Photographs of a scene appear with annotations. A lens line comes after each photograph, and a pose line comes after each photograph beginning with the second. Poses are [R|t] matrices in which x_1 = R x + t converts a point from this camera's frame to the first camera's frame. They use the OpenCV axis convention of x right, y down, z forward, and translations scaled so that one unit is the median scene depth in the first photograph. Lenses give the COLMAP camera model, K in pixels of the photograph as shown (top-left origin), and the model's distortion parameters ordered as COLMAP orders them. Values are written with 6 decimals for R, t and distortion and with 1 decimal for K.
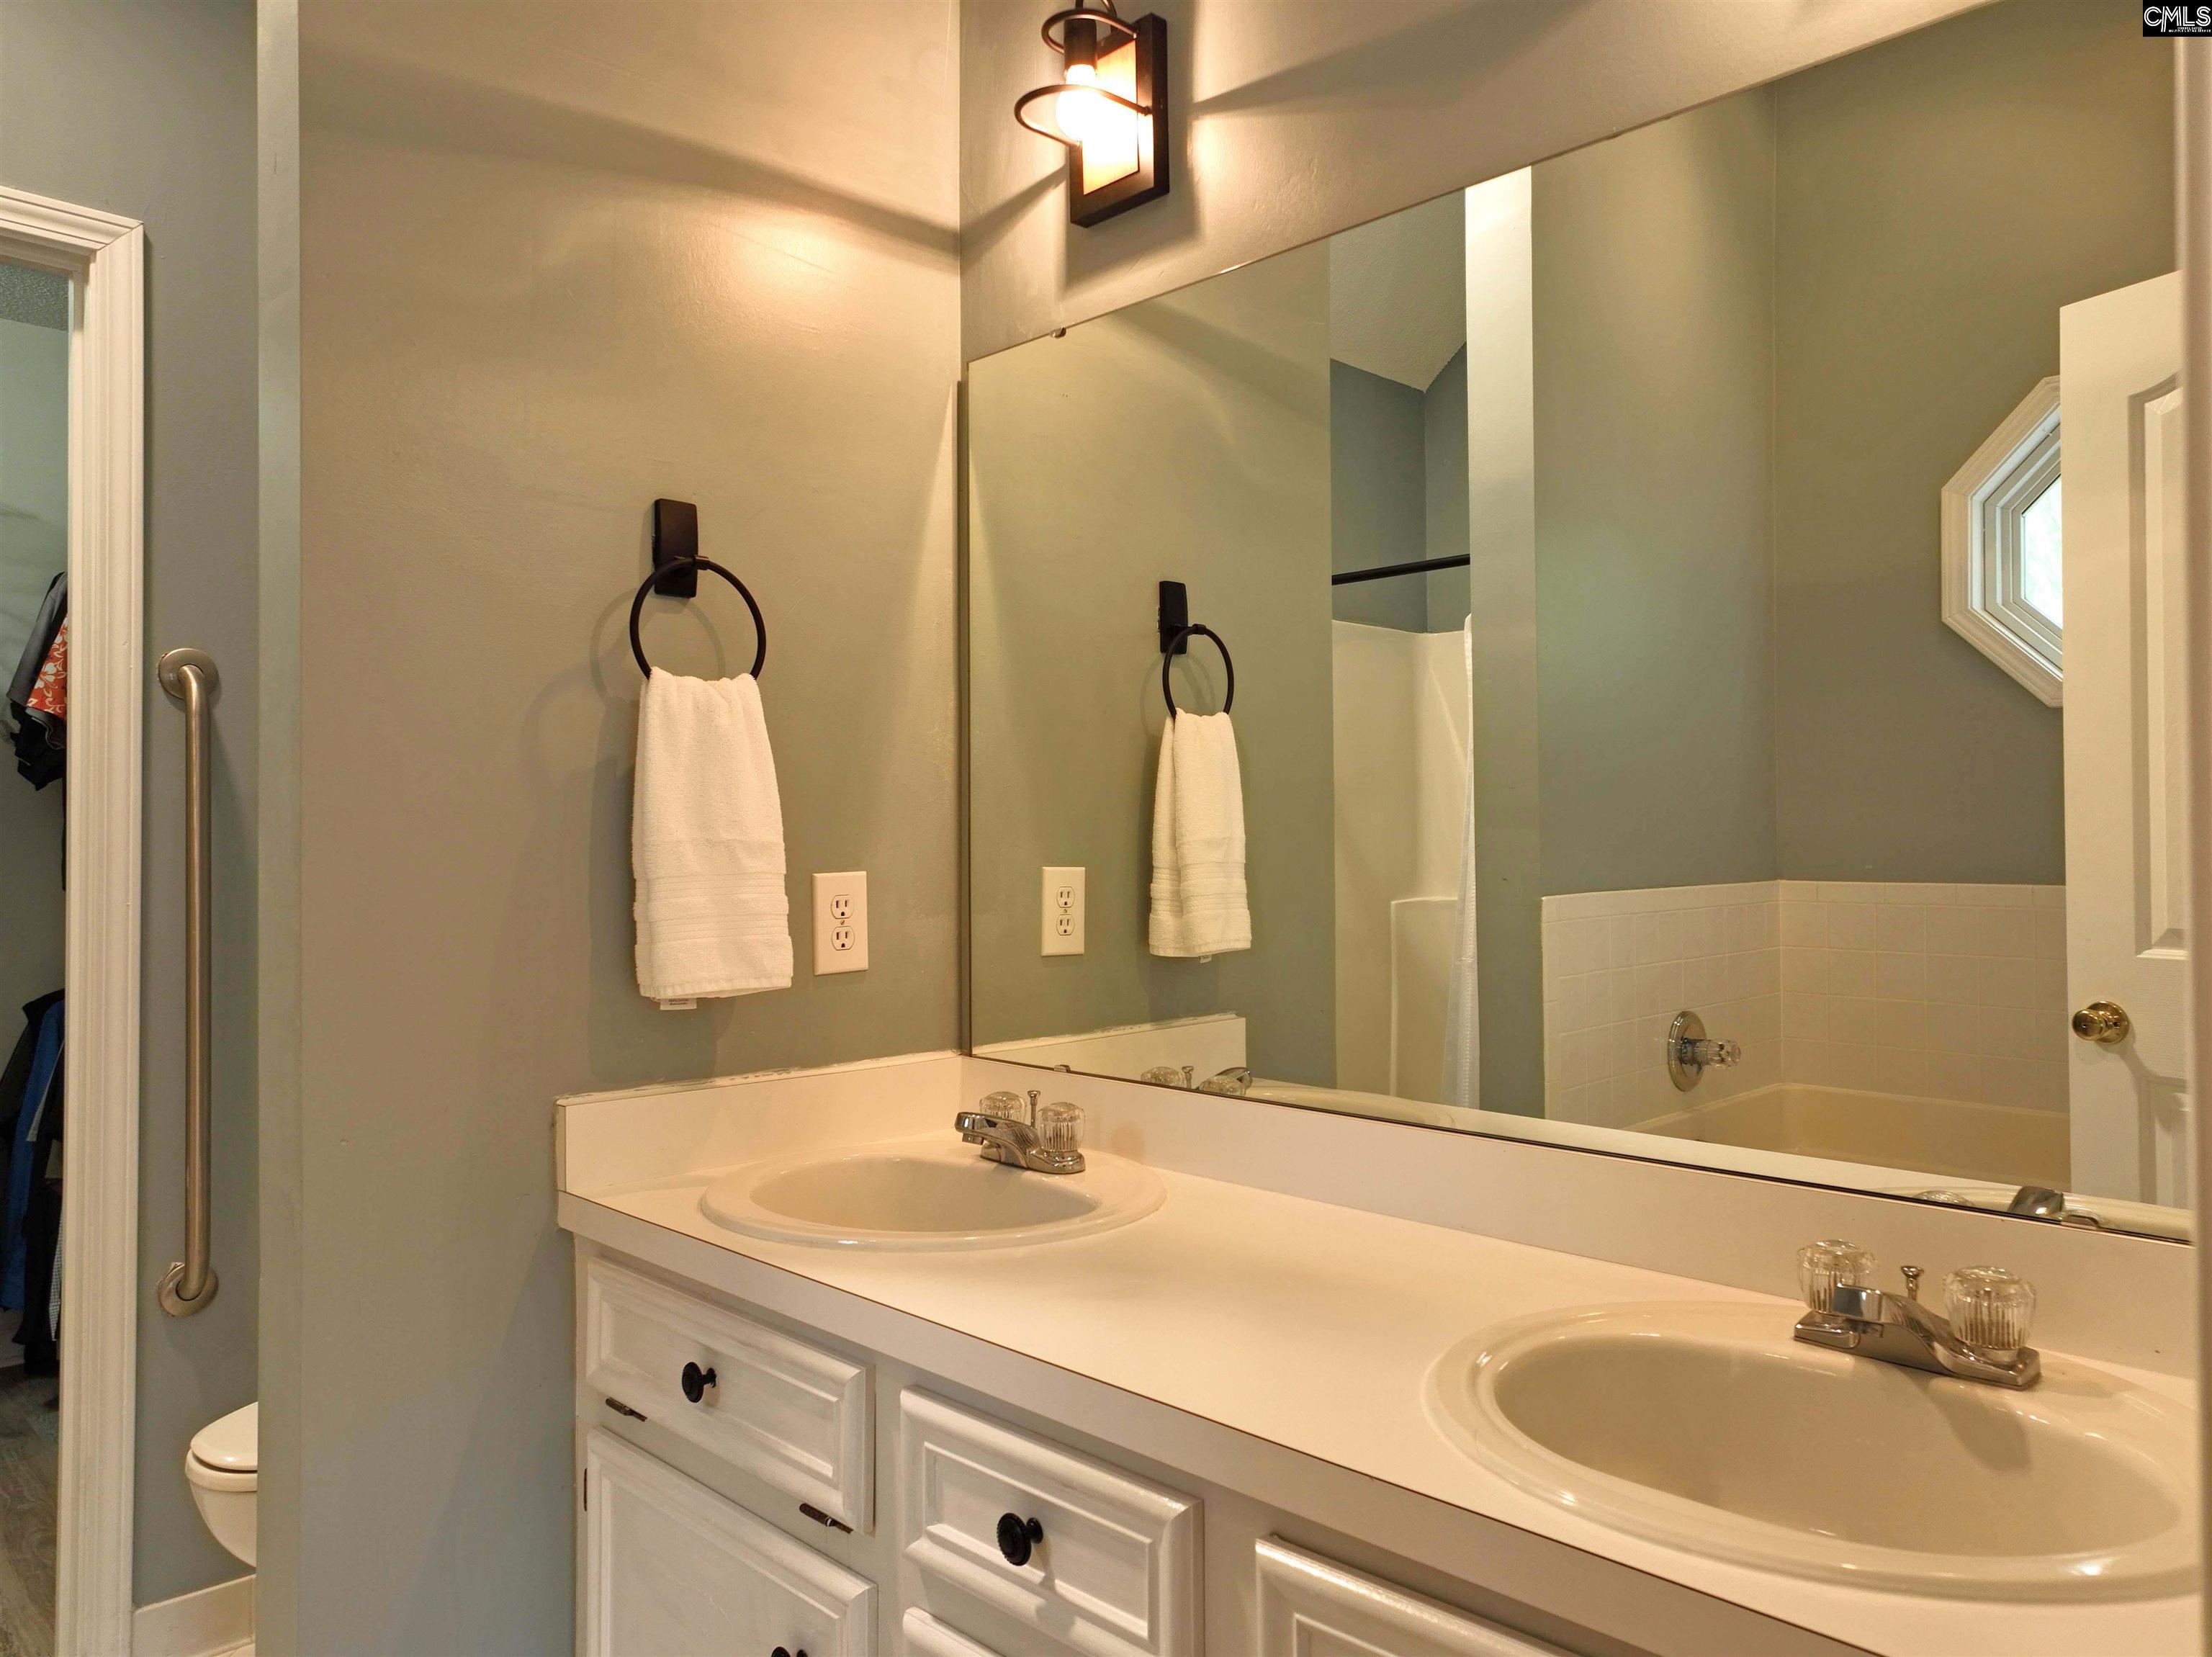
lens RADIAL K [[1540.4, 0, 1122.9], [0, 1540.4, 826.8], [0, 0, 1]] dist [0.005201, 0.005208]
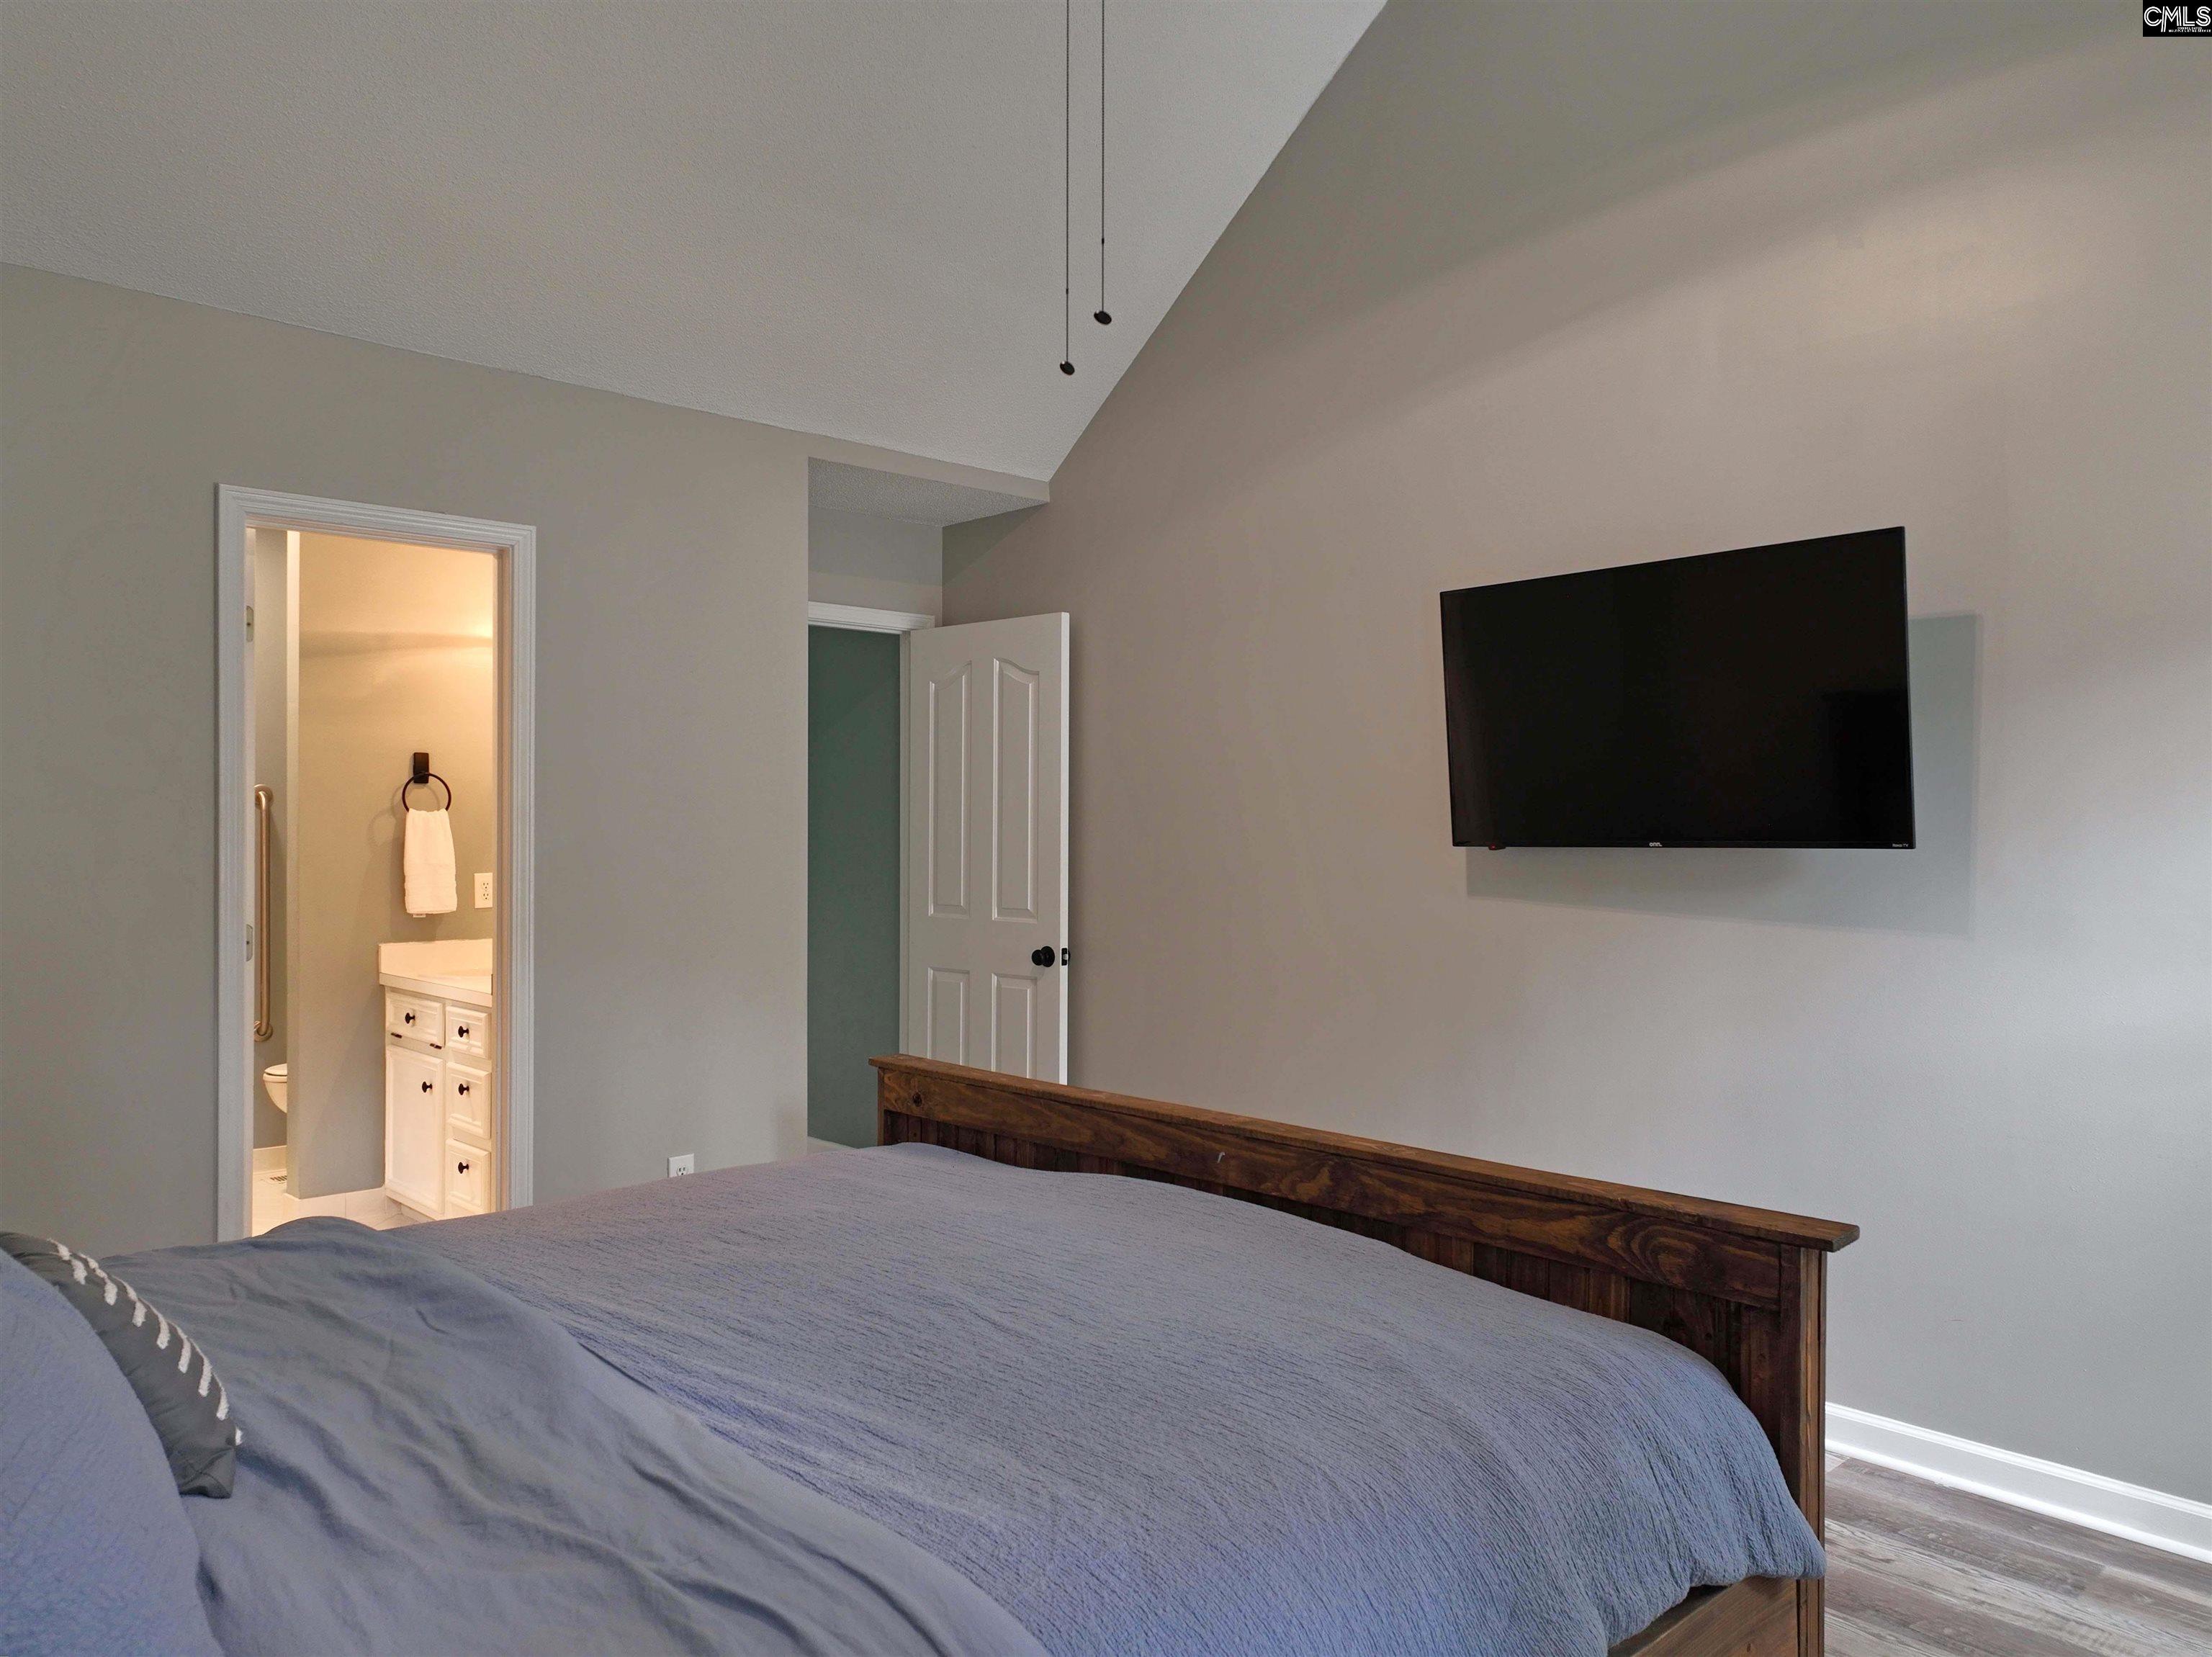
lens RADIAL K [[1554.1, 0, 1122.7], [0, 1554.1, 824.2], [0, 0, 1]] dist [0.002674, 0.002837]
pose [[0.999757, 0.004105, -0.021656, 1.222040], [-0.003979, 0.999975, 0.005851, -0.095648], [0.021679, -0.005763, 0.999748, -2.151924]]
